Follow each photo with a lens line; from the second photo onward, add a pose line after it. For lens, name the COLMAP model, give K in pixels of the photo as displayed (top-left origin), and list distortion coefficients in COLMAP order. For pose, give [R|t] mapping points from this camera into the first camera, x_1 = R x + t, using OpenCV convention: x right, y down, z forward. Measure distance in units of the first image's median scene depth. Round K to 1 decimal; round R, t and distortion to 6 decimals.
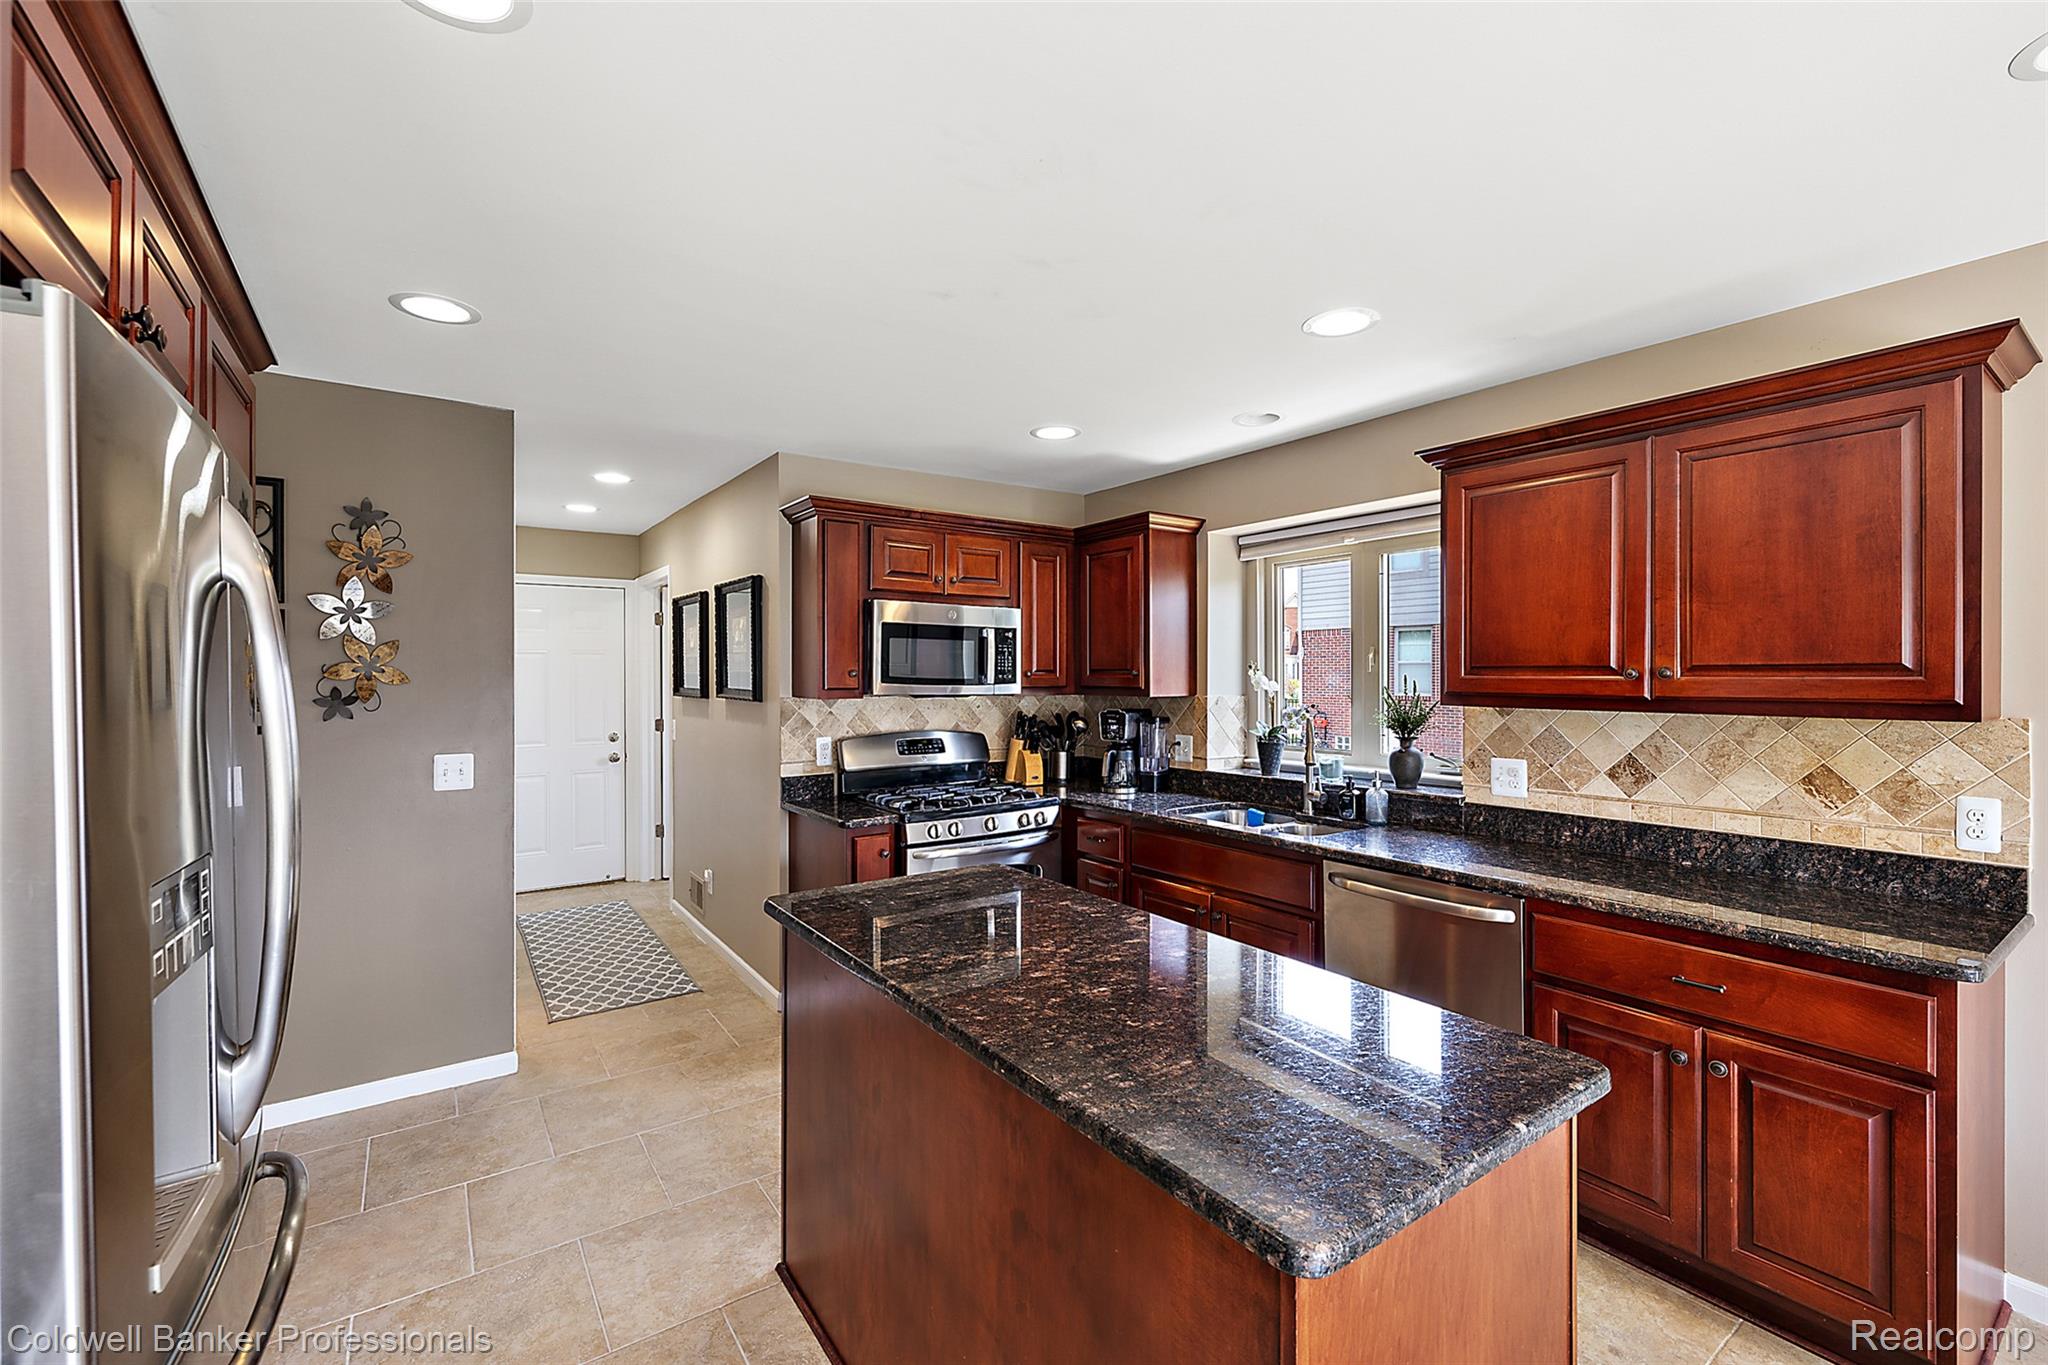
lens RADIAL K [[859.8, 0, 1027.1], [0, 859.8, 672.0], [0, 0, 1]] dist [-0.002246, -0.000031]
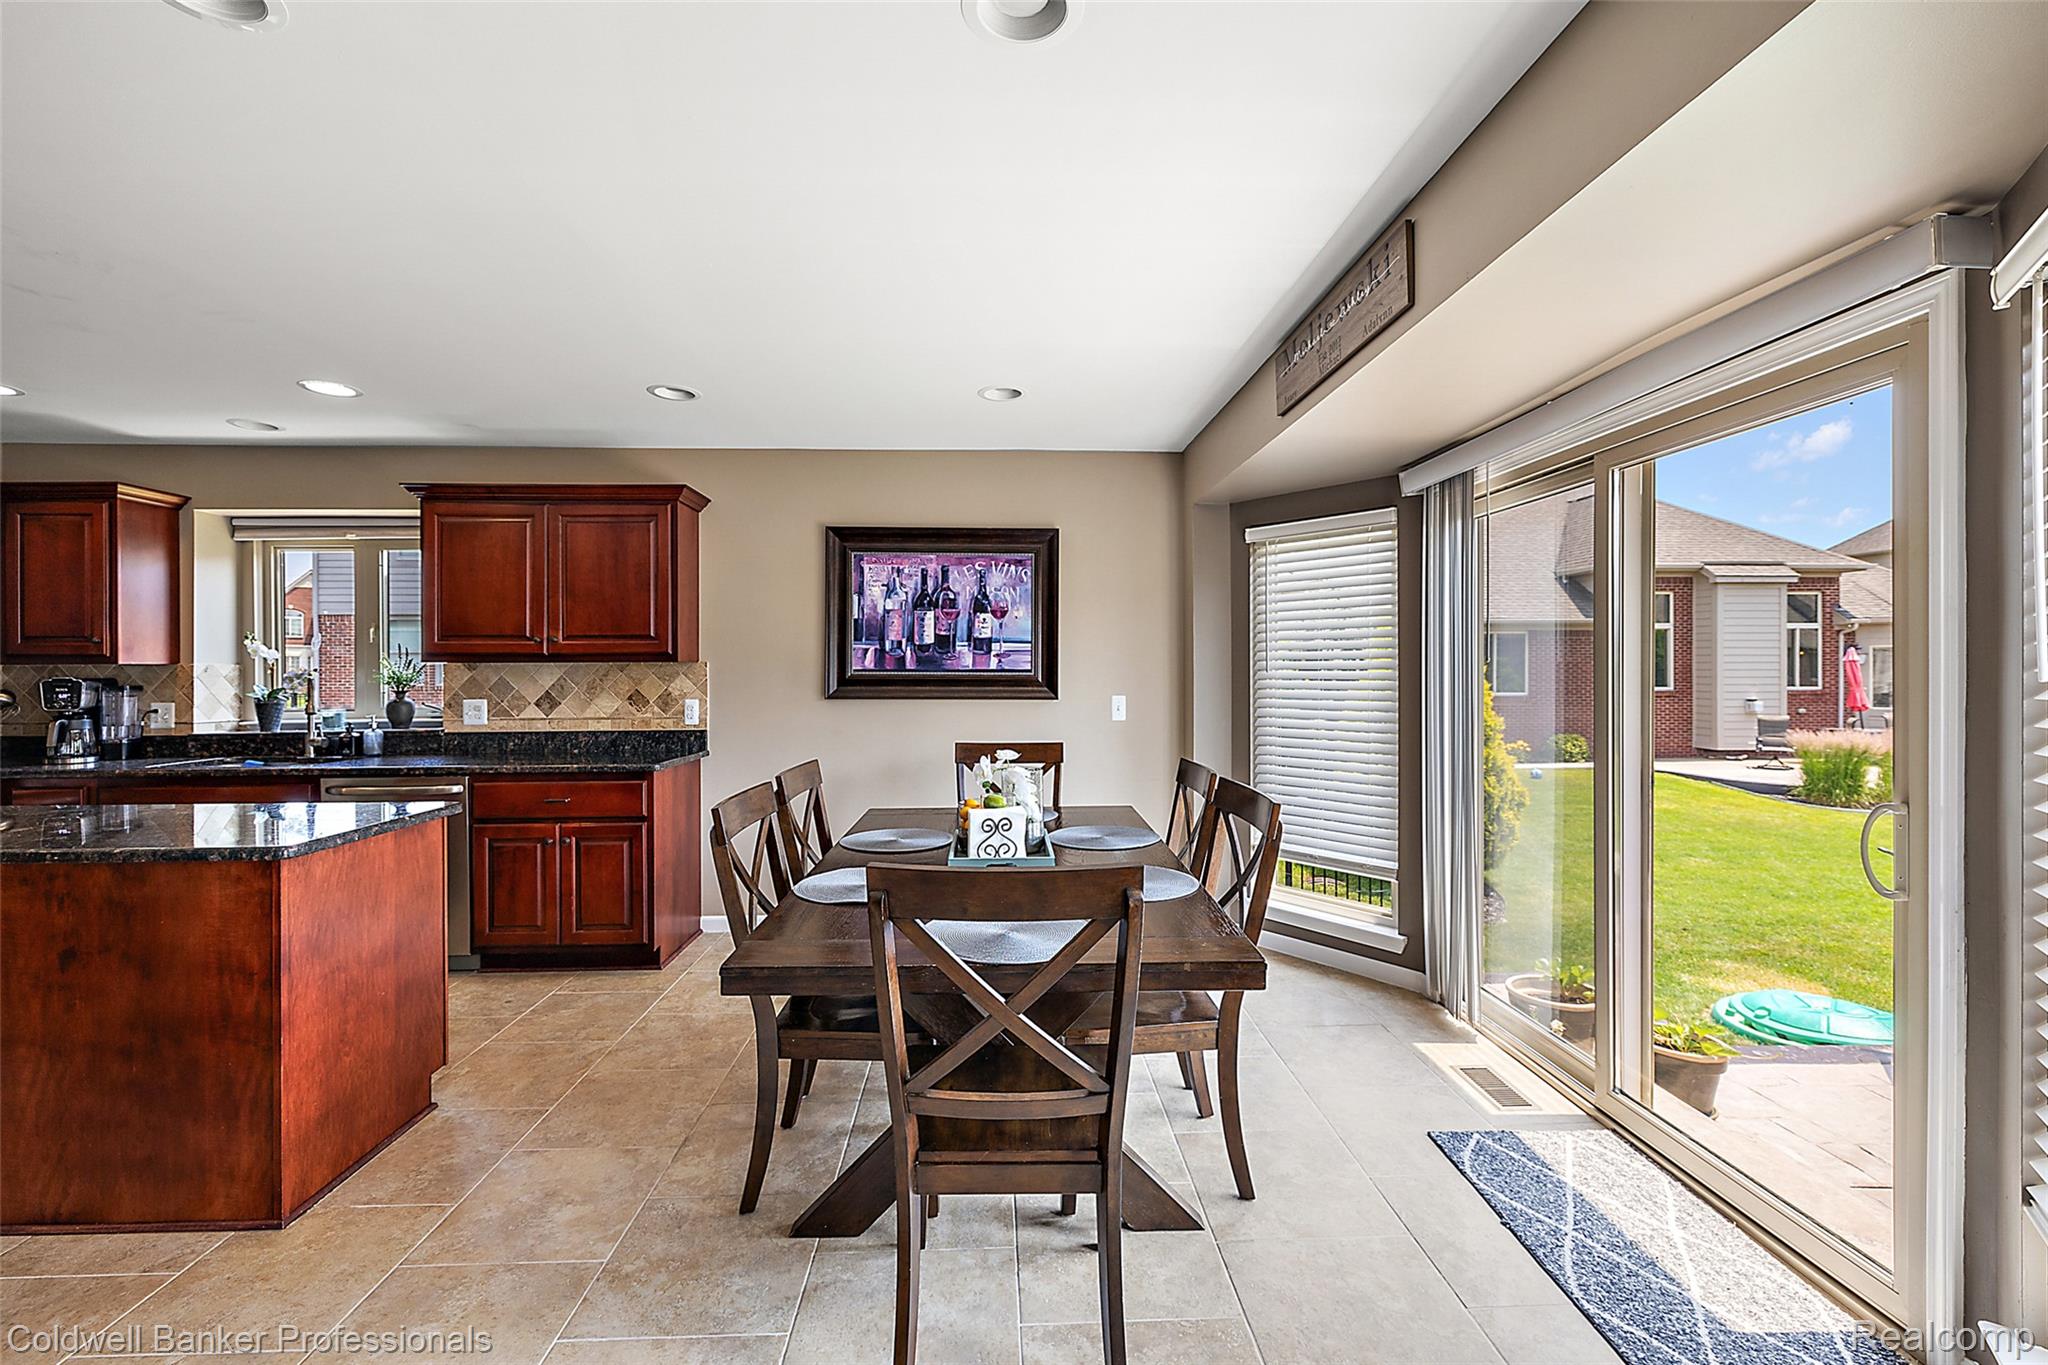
lens RADIAL K [[859.8, 0, 1027.1], [0, 859.8, 672.0], [0, 0, 1]] dist [-0.002246, -0.000031]
pose [[0.543430, -0.004279, 0.839444, -0.144223], [0.001667, 0.999991, 0.004019, 0.042184], [-0.839453, -0.000785, 0.543432, -0.525369]]
